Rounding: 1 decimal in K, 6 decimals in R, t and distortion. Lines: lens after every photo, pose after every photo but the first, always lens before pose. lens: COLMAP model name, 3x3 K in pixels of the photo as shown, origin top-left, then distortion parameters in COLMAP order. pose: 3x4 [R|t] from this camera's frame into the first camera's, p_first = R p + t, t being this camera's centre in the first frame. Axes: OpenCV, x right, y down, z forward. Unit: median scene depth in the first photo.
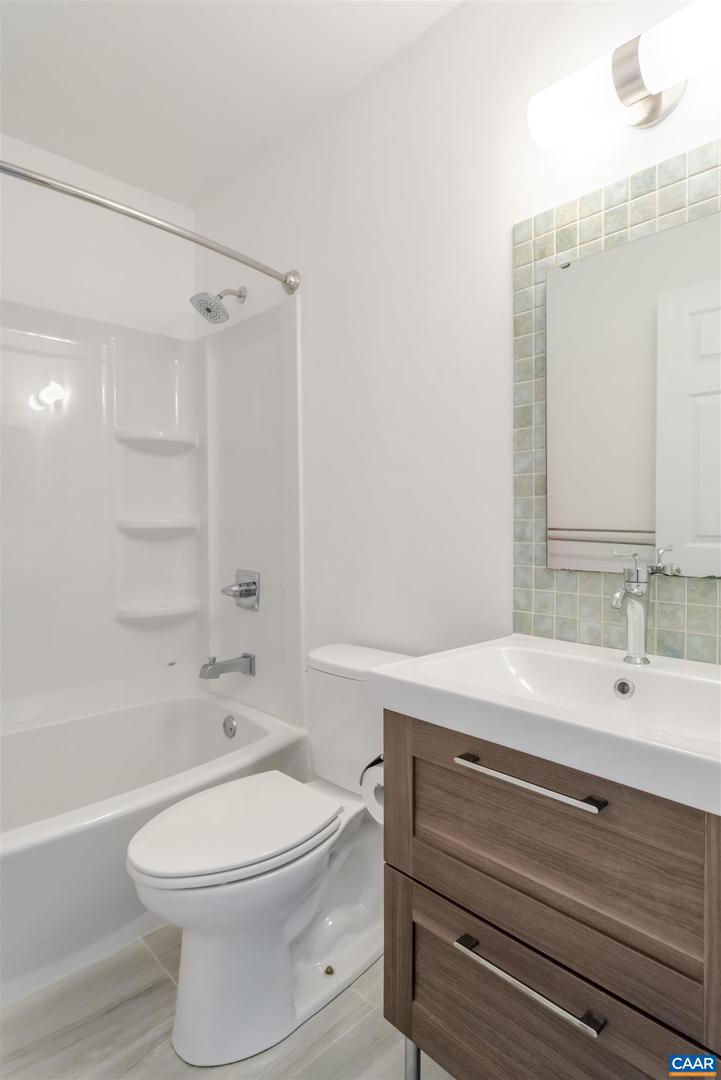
lens RADIAL K [[589.1, 0, 359.7], [0, 589.1, 535.3], [0, 0, 1]] dist [0.004369, 0.000053]
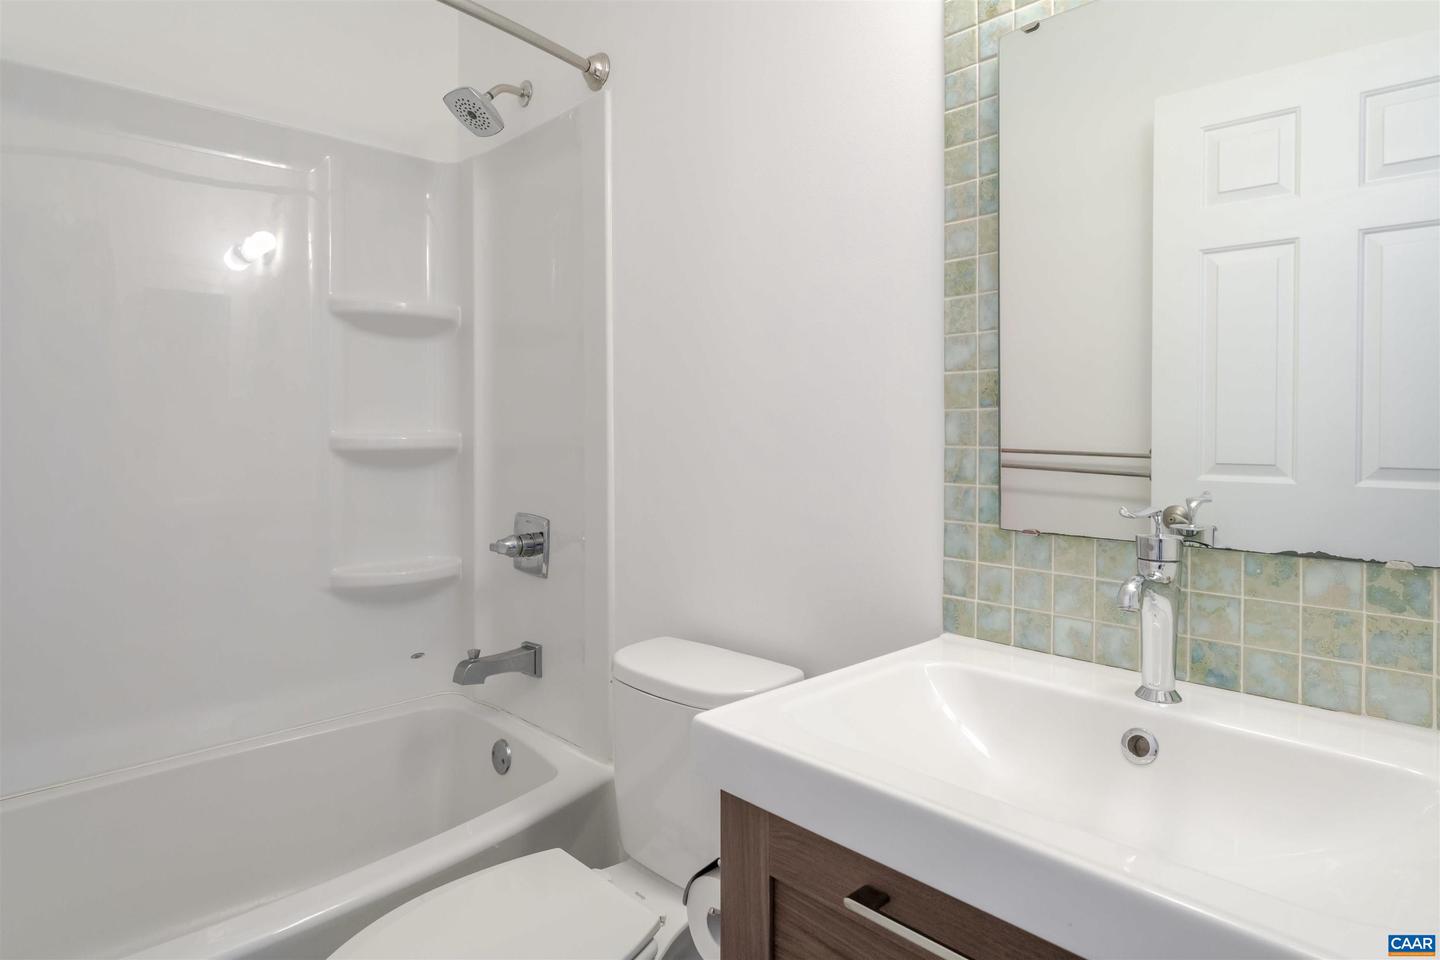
lens RADIAL K [[785.4, 0, 735.3], [0, 785.4, 437.9], [0, 0, 1]] dist [0.004369, 0.000053]
pose [[0.999908, 0.003859, 0.013032, 0.030036], [-0.003739, 0.999950, -0.009261, -0.023255], [-0.013068, 0.009212, 0.999872, 0.164555]]
